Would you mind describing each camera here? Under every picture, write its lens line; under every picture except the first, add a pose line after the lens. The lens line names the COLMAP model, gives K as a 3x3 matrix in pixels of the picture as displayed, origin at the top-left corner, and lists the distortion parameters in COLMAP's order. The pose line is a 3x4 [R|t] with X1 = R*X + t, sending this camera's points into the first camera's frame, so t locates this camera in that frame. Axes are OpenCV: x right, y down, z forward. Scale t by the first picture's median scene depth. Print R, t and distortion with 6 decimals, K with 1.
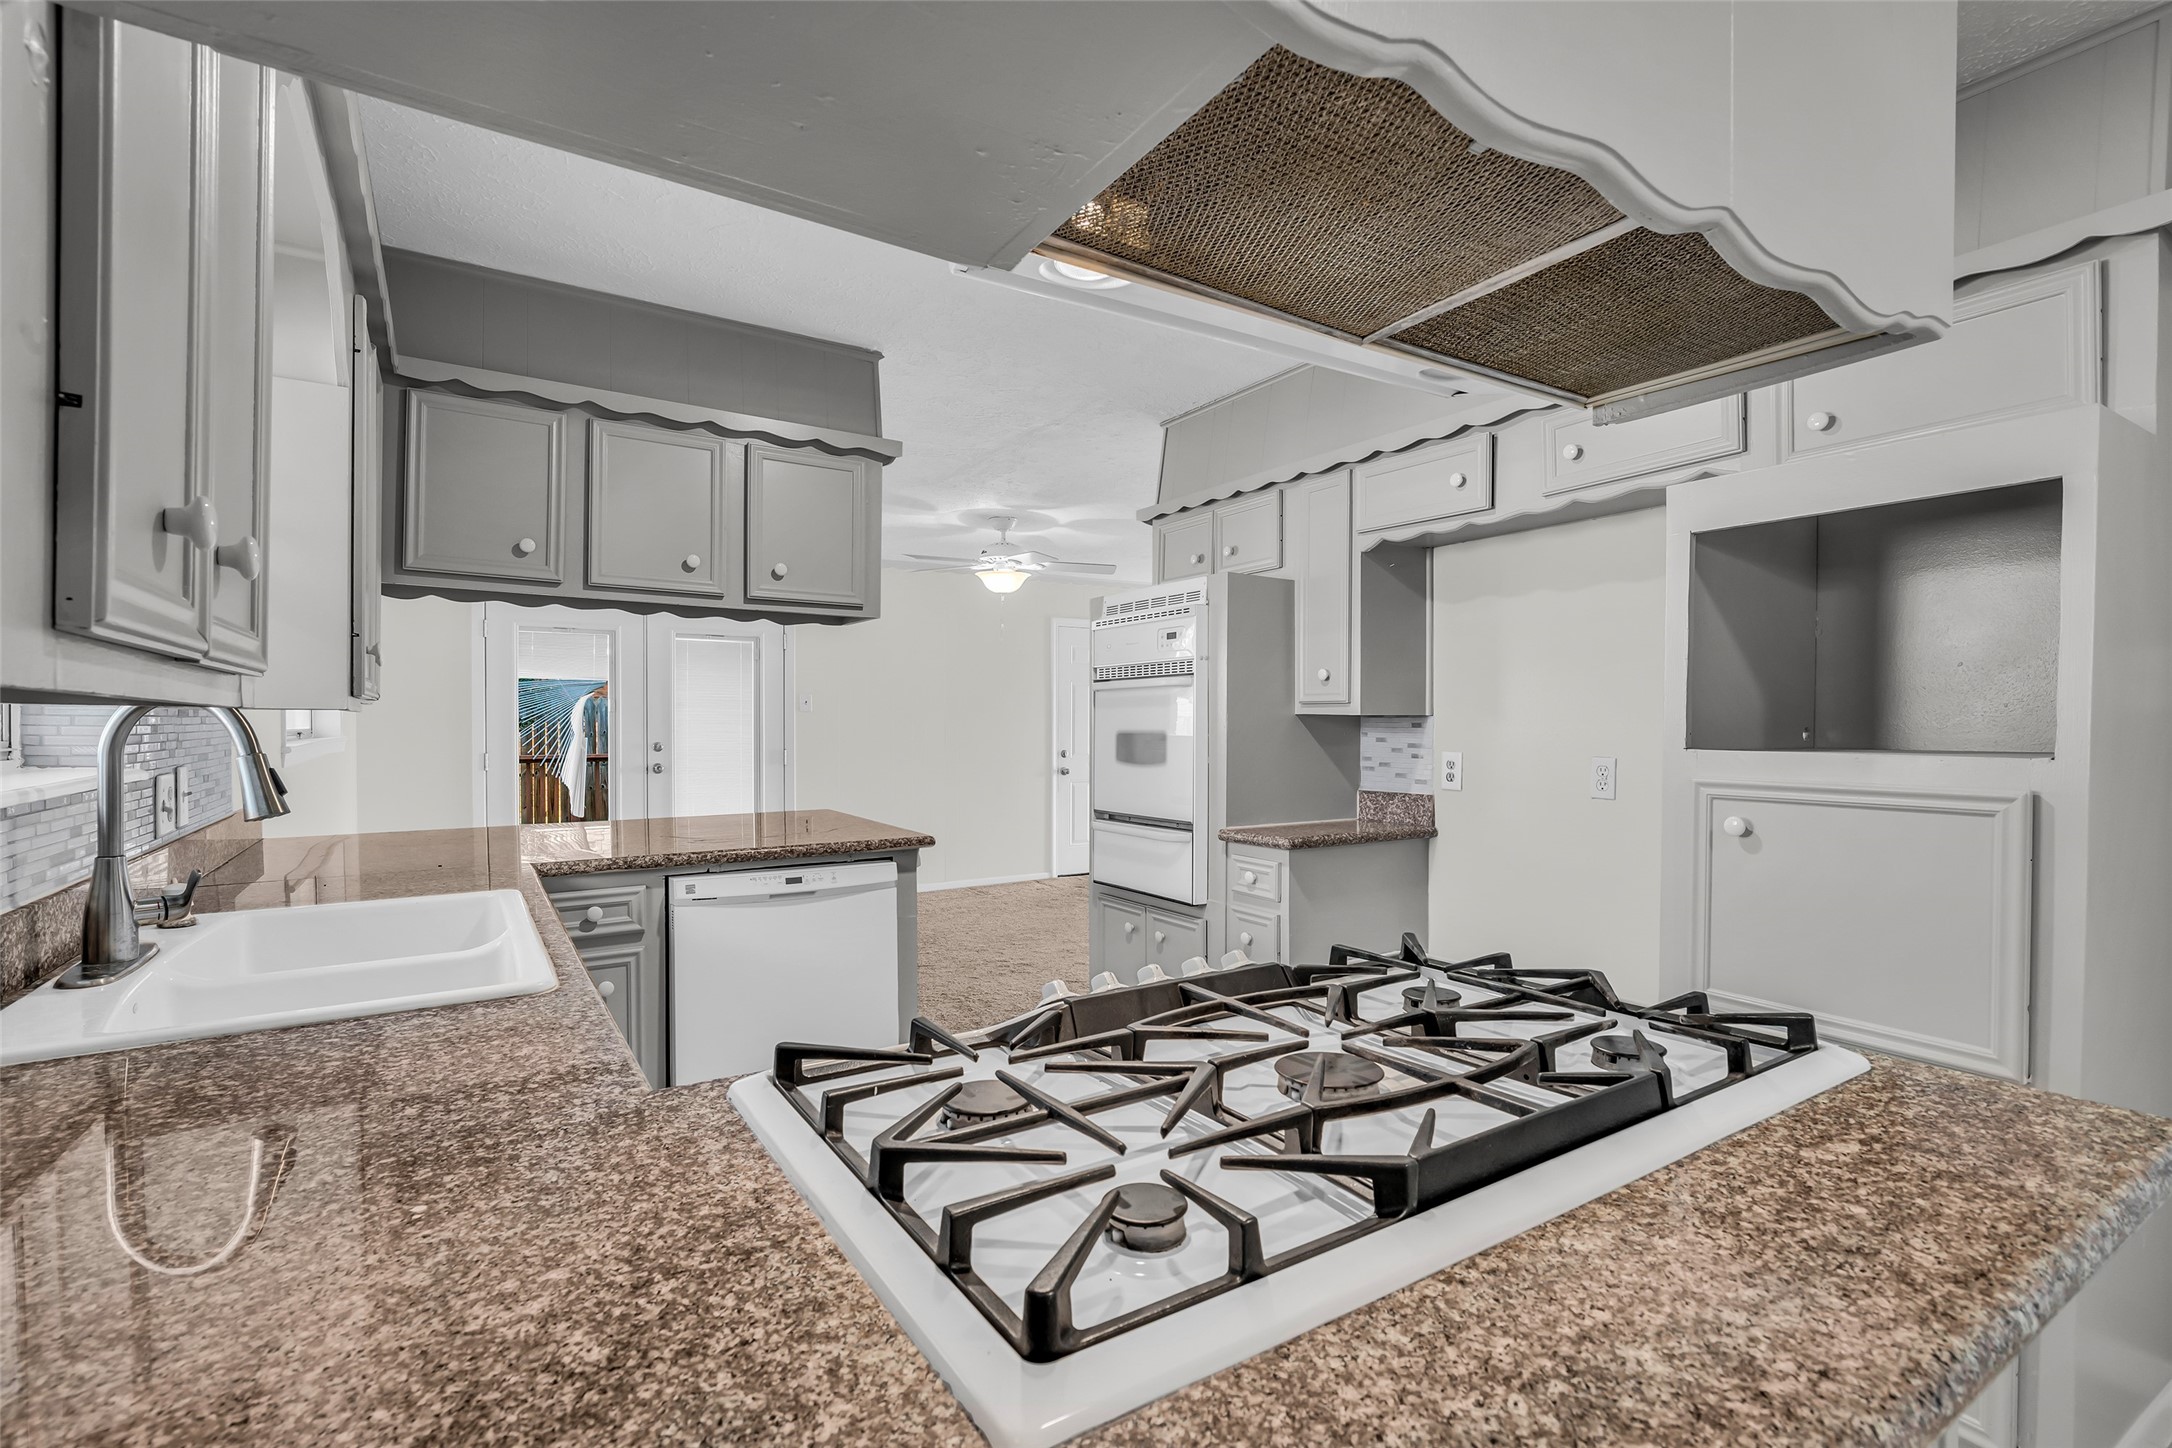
lens RADIAL K [[1009.6, 0, 1090.6], [0, 1009.6, 728.1], [0, 0, 1]] dist [-0.017604, 0.004550]
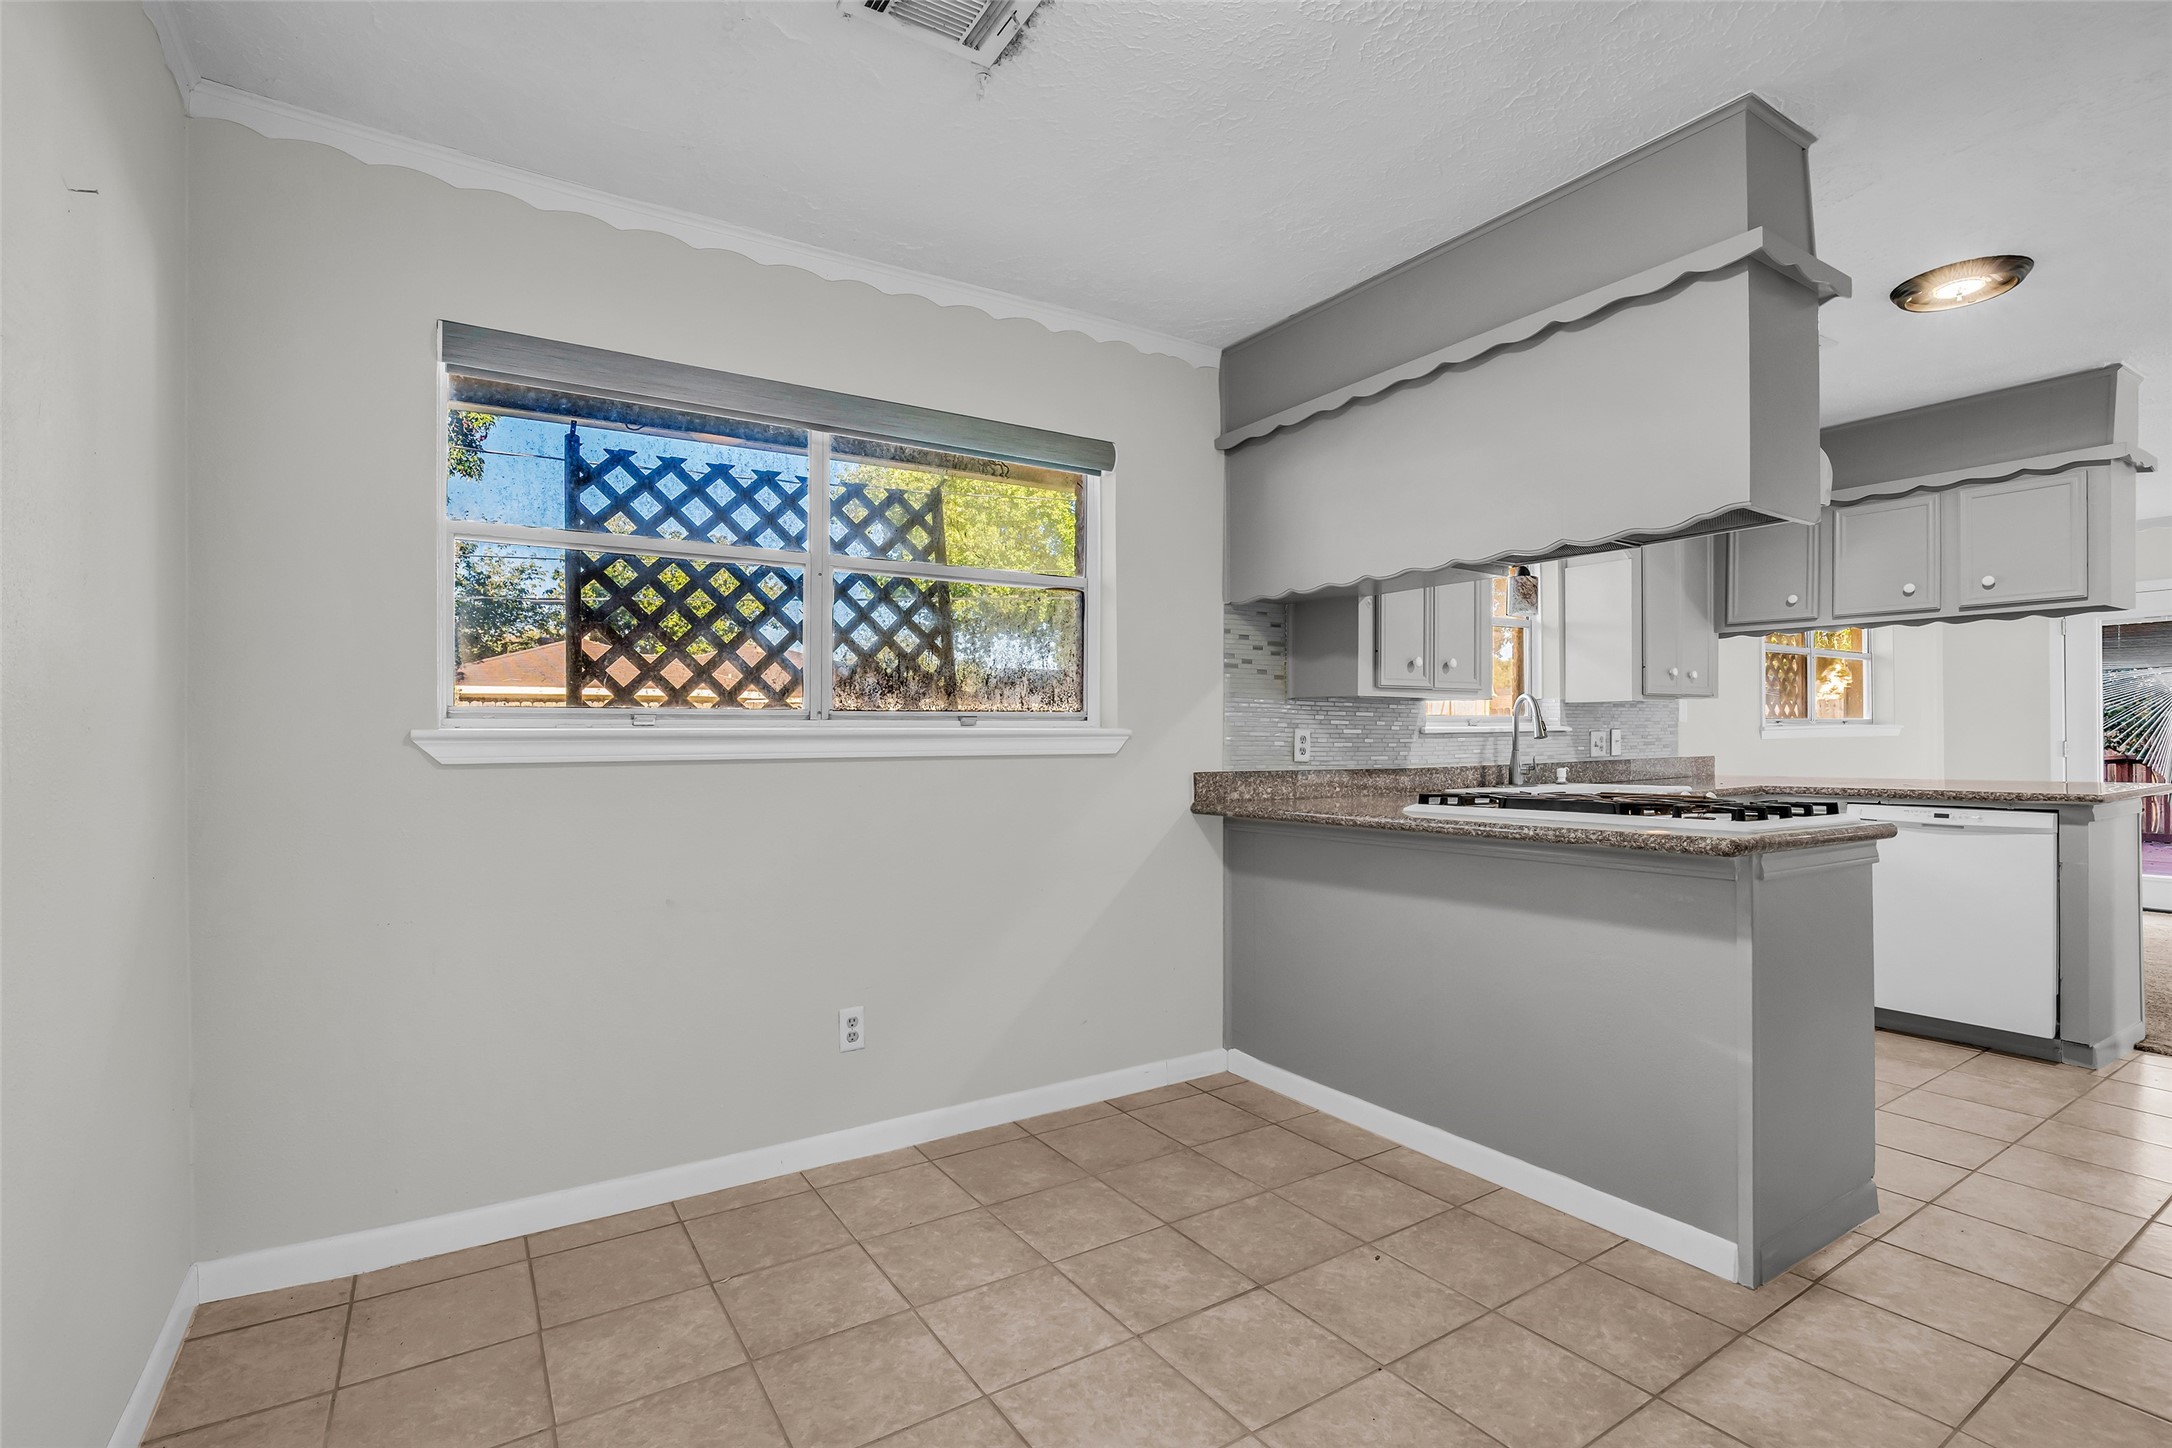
lens RADIAL K [[1009.6, 0, 1078.6], [0, 1009.6, 732.1], [0, 0, 1]] dist [-0.017604, 0.004550]
pose [[-0.004783, -0.006866, -0.999965, 1.027829], [0.001909, 0.999975, -0.006875, 0.043176], [0.999987, -0.001942, -0.004770, -0.158454]]
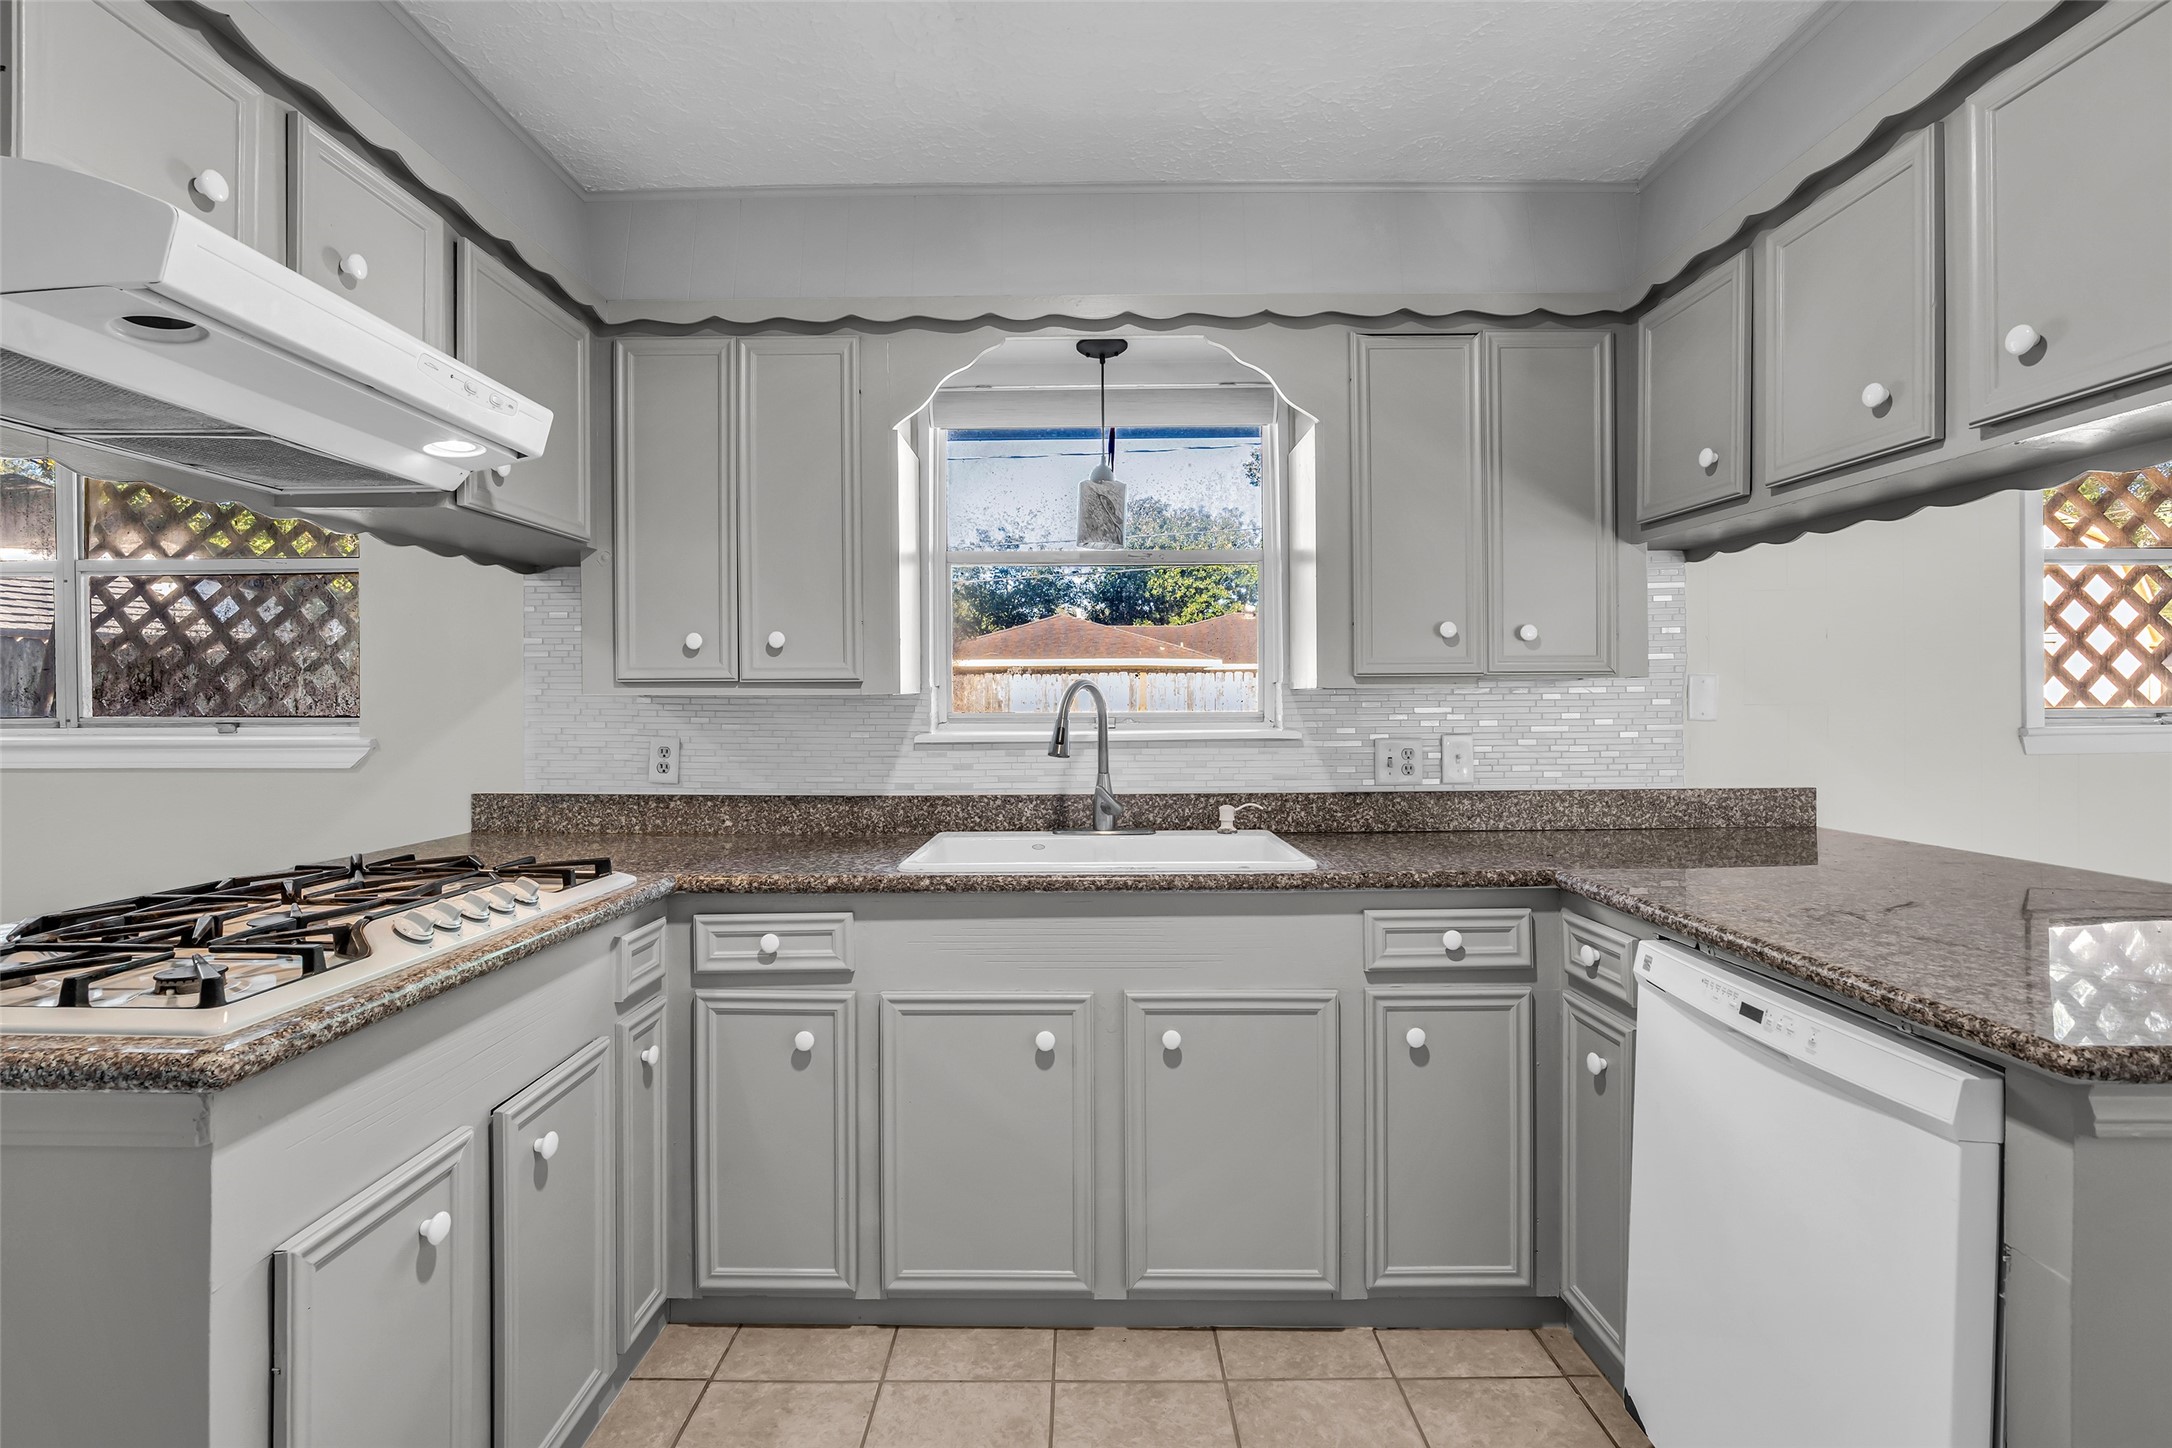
lens RADIAL K [[1009.6, 0, 1087.6], [0, 1009.6, 696.6], [0, 0, 1]] dist [-0.017604, 0.004550]
pose [[-0.550306, -0.003262, -0.834956, 0.290093], [-0.000025, 0.999992, -0.003890, -0.002754], [0.834963, -0.002120, -0.550302, 0.961657]]
